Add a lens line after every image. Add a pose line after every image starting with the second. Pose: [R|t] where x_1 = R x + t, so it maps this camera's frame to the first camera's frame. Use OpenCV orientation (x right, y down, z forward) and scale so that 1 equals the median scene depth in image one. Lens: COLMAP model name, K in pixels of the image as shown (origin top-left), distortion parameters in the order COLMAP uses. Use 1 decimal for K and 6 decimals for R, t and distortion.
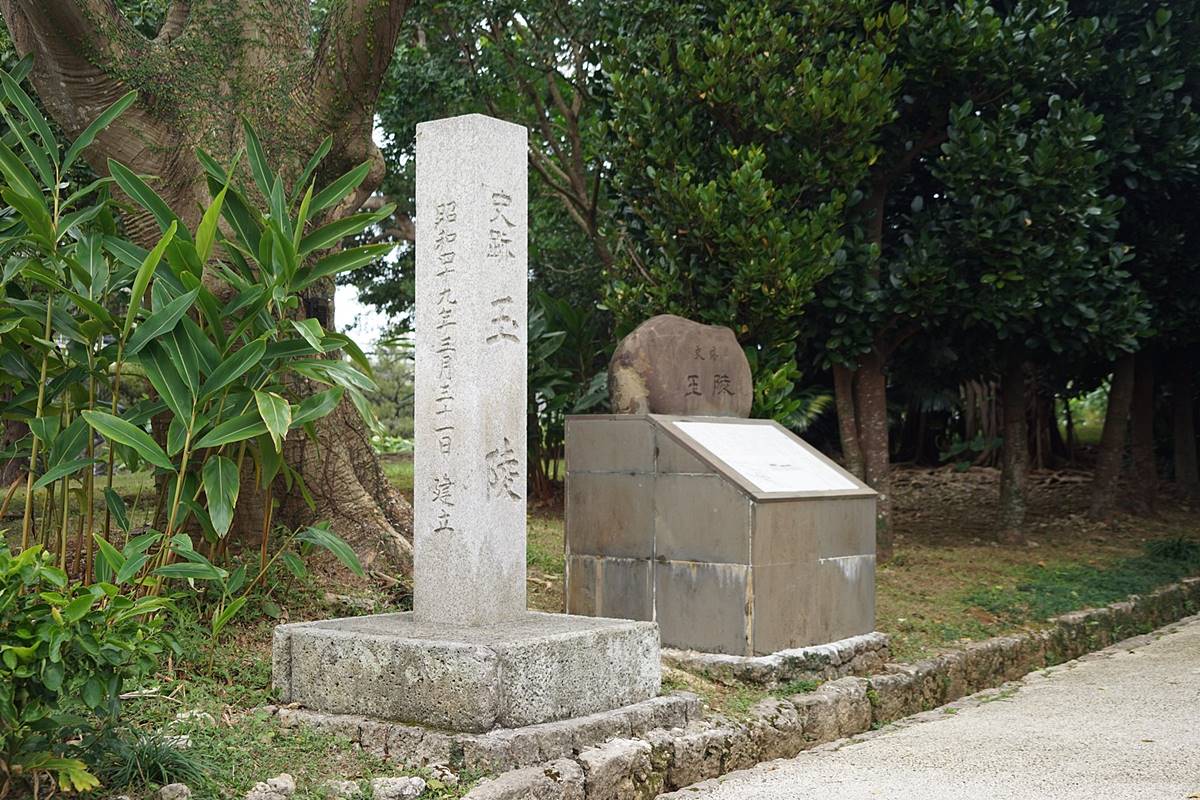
lens RADIAL K [[1464.7, 0, 600.0], [0, 1464.7, 400.0], [0, 0, 1]] dist [-0.000689, -0.000352]
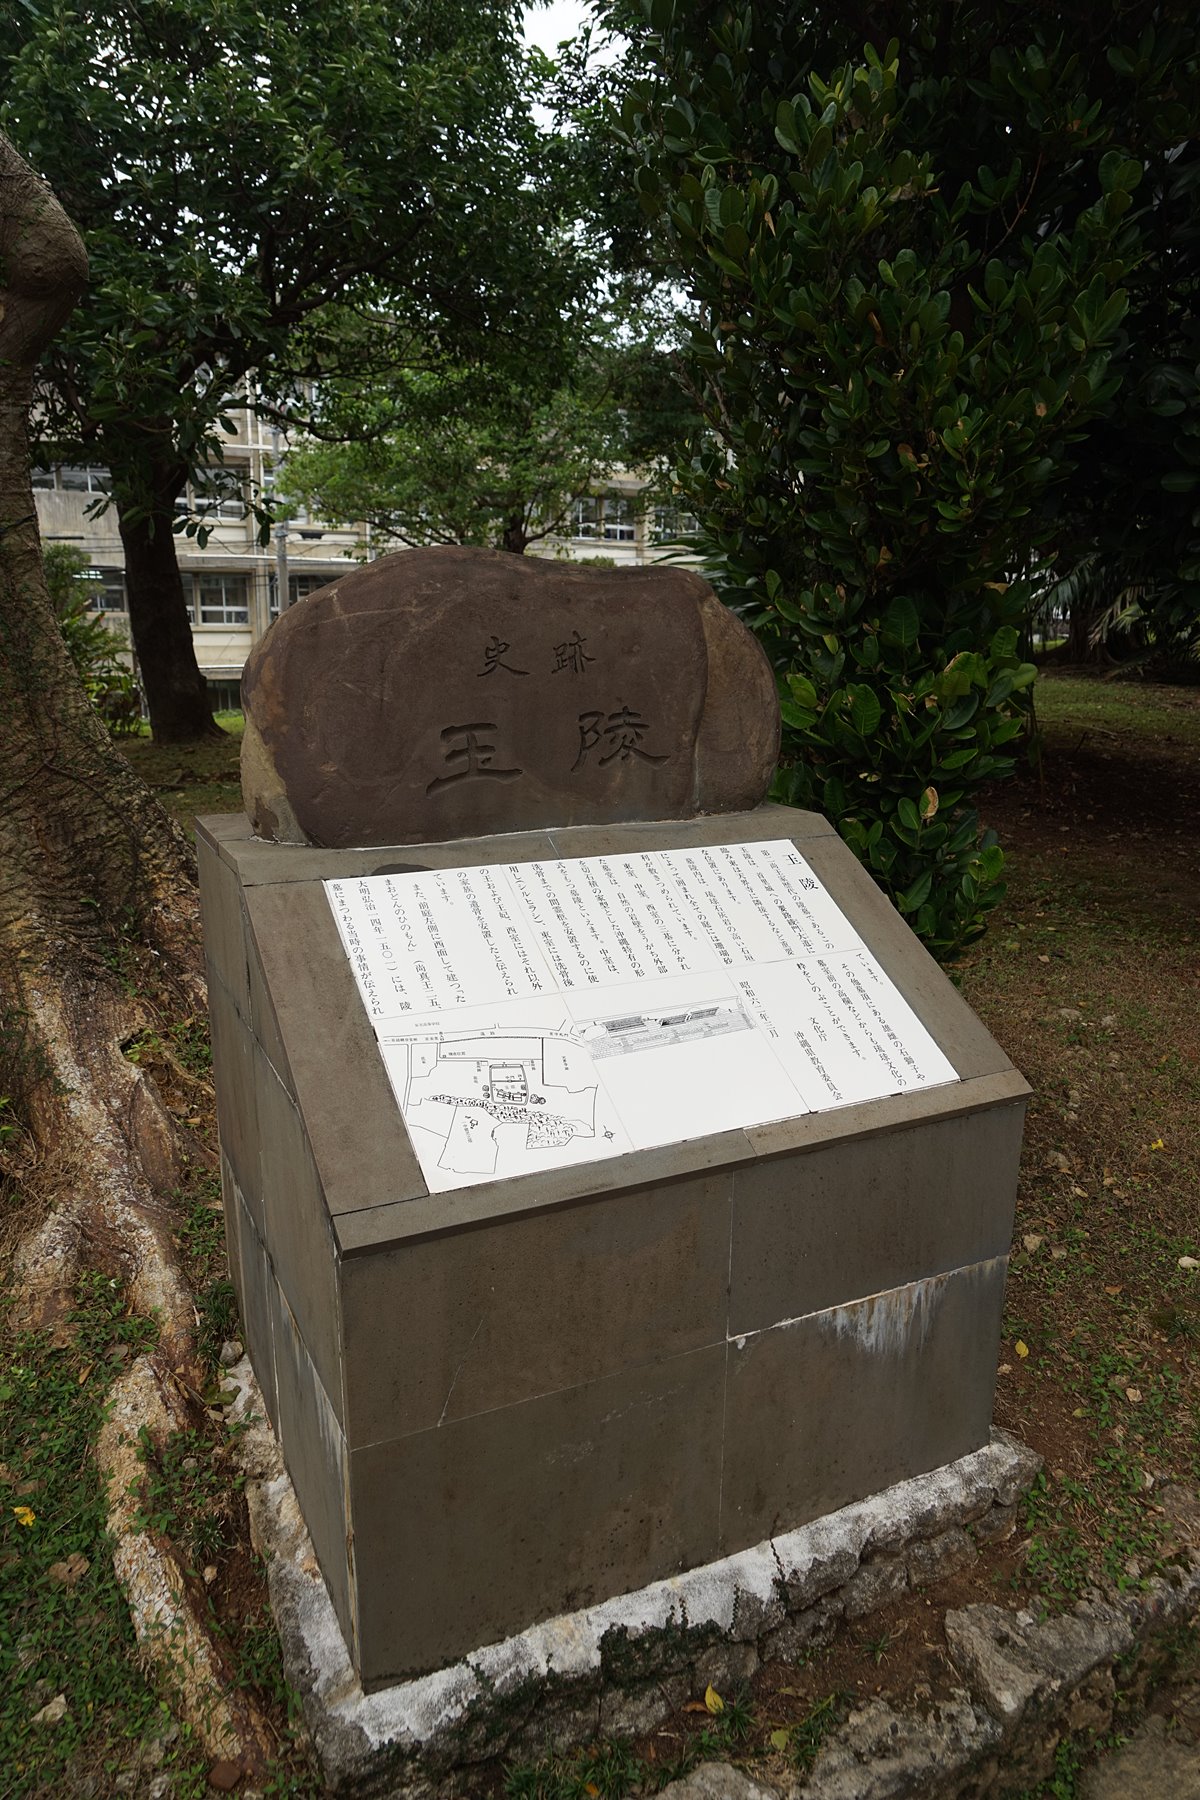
lens RADIAL K [[1192.5, 0, 600.0], [0, 1192.5, 900.0], [0, 0, 1]] dist [-0.036207, 0.000369]
pose [[0.898432, 0.096911, -0.428285, 0.219273], [0.016585, 0.967158, 0.253636, -0.048400], [0.438799, -0.234978, 0.867318, 0.759413]]
